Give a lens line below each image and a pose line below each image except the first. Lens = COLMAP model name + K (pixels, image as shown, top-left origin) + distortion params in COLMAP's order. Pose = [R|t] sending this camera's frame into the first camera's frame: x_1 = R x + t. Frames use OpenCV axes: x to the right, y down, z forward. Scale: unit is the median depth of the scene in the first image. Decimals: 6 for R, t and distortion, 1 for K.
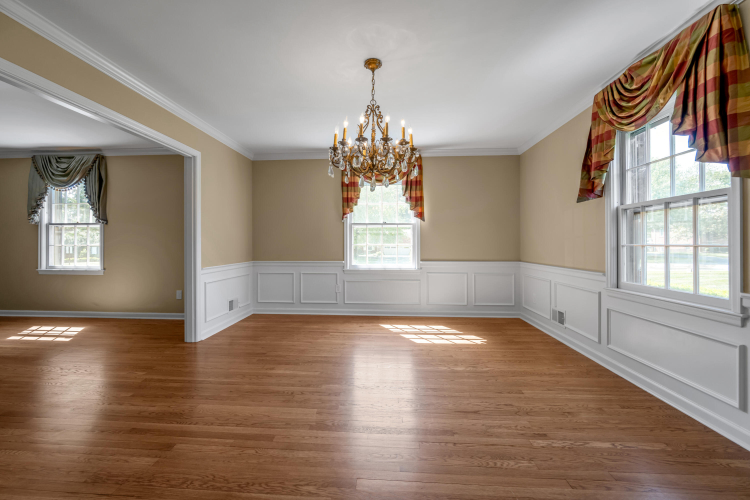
lens RADIAL K [[303.1, 0, 374.0], [0, 303.1, 243.1], [0, 0, 1]] dist [-0.005225, 0.000231]
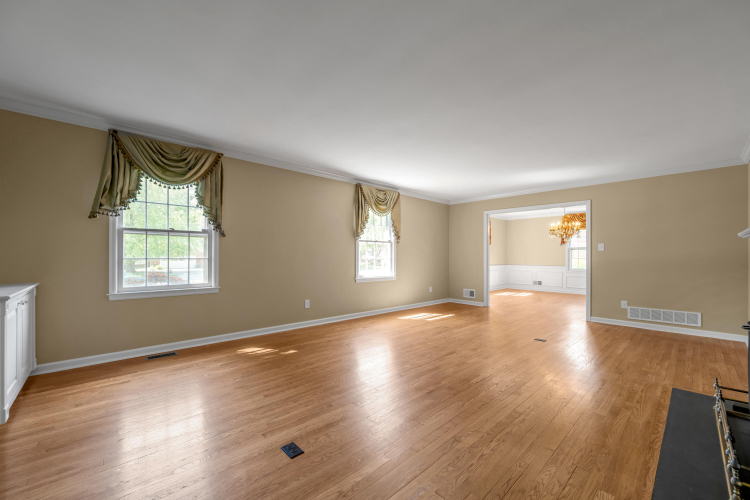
lens RADIAL K [[303.1, 0, 377.6], [0, 303.1, 249.0], [0, 0, 1]] dist [-0.005225, 0.000231]
pose [[0.677164, 0.021841, 0.735508, -1.979703], [-0.006389, 0.999696, -0.023804, -0.000631], [-0.735805, 0.011420, 0.677097, 0.131644]]
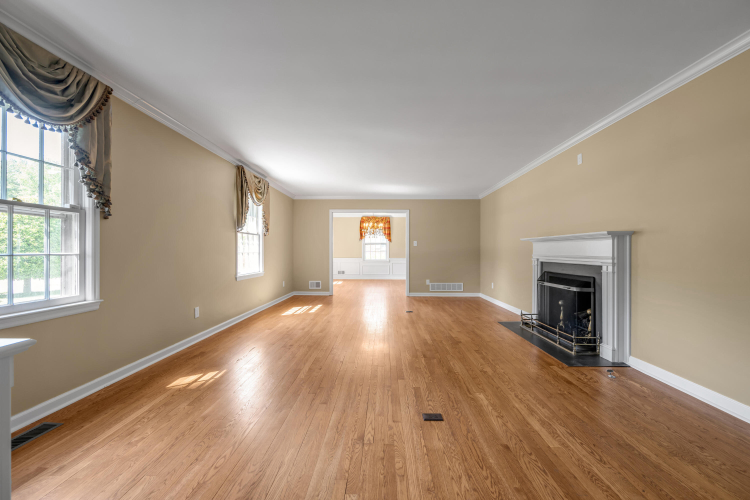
lens RADIAL K [[303.1, 0, 380.1], [0, 303.1, 245.9], [0, 0, 1]] dist [-0.005225, 0.000231]
pose [[-0.057172, 0.018020, 0.998202, -2.216466], [-0.003986, 0.999825, -0.018278, 0.001815], [-0.998356, -0.005023, -0.057090, 0.587946]]
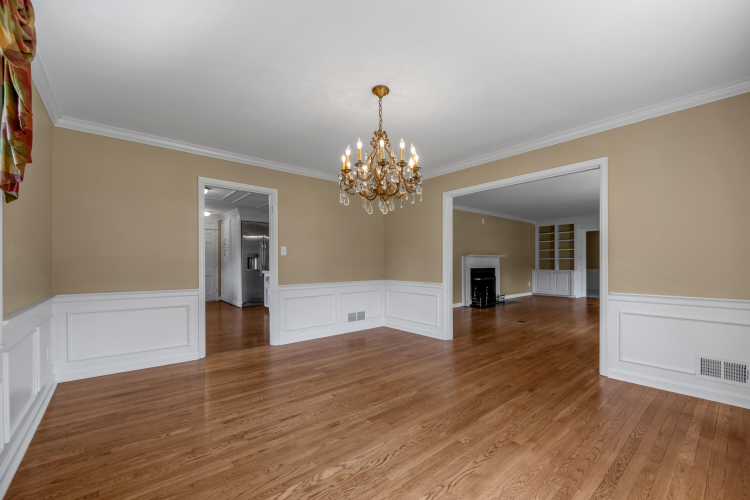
lens RADIAL K [[303.1, 0, 380.5], [0, 303.1, 259.4], [0, 0, 1]] dist [-0.005225, 0.000231]
pose [[-0.714678, -0.002533, -0.699449, 0.373643], [0.004550, 0.999955, -0.008271, -0.005734], [0.699438, -0.009093, -0.714635, 0.890489]]
